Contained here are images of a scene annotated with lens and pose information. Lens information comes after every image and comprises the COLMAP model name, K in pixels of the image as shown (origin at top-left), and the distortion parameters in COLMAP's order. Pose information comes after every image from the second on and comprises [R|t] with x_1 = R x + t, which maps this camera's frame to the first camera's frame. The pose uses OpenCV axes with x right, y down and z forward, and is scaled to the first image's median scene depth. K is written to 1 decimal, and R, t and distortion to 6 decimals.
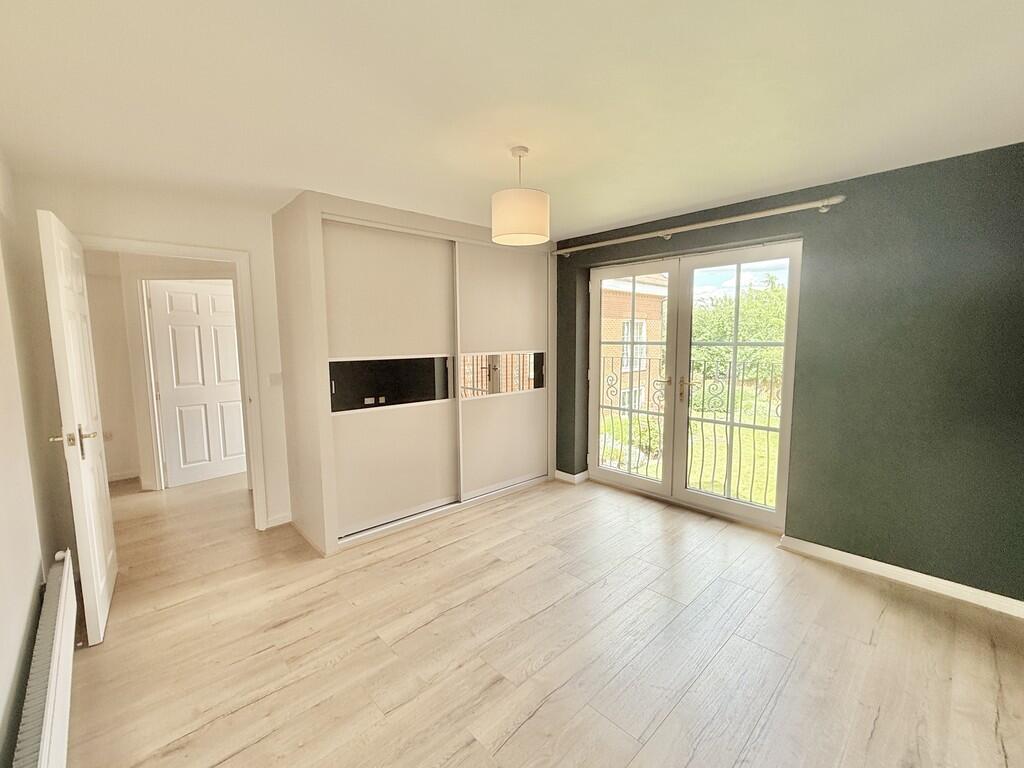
lens RADIAL K [[423.2, 0, 514.5], [0, 423.2, 383.7], [0, 0, 1]] dist [-0.001307, -0.000033]
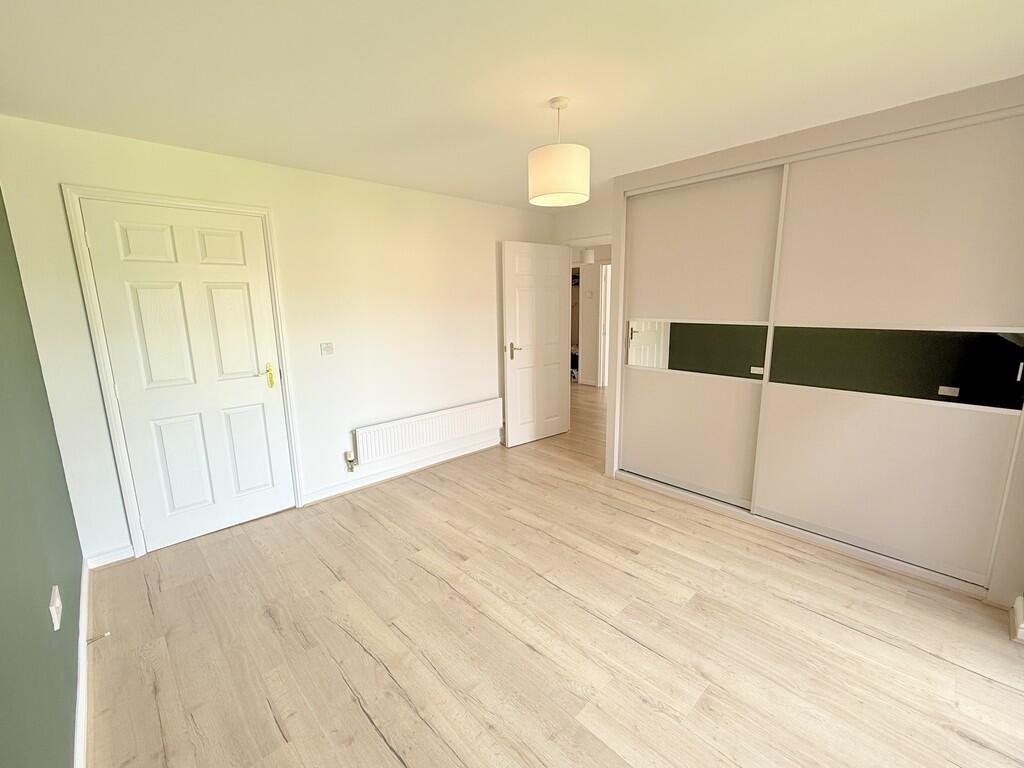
lens RADIAL K [[423.2, 0, 514.5], [0, 423.2, 383.7], [0, 0, 1]] dist [-0.001307, -0.000033]
pose [[0.035322, 0.198170, -0.979531, 0.693079], [-0.099493, 0.975971, 0.193862, -0.074538], [0.994411, 0.090609, 0.054190, 0.603305]]
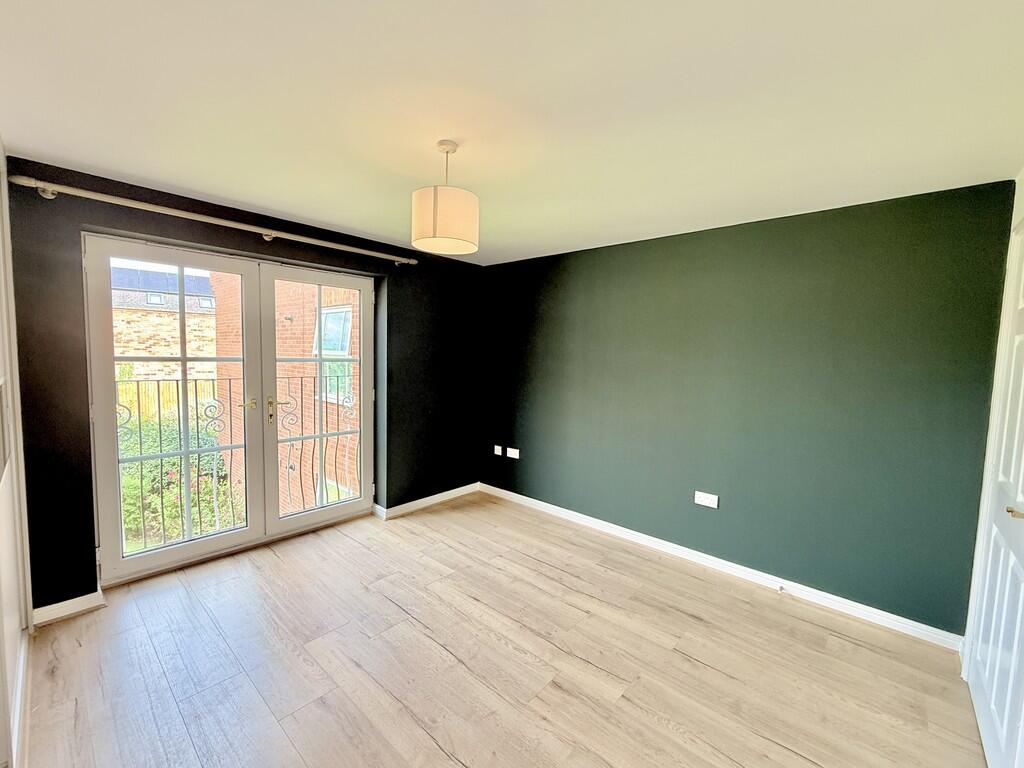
lens RADIAL K [[437.4, 0, 484.1], [0, 437.4, 384.4], [0, 0, 1]] dist [-0.002280, -0.000312]
pose [[-0.040340, -0.065633, 0.997028, -0.617304], [0.089043, 0.993634, 0.069012, -0.075381], [-0.995211, 0.091562, -0.034240, 0.666991]]
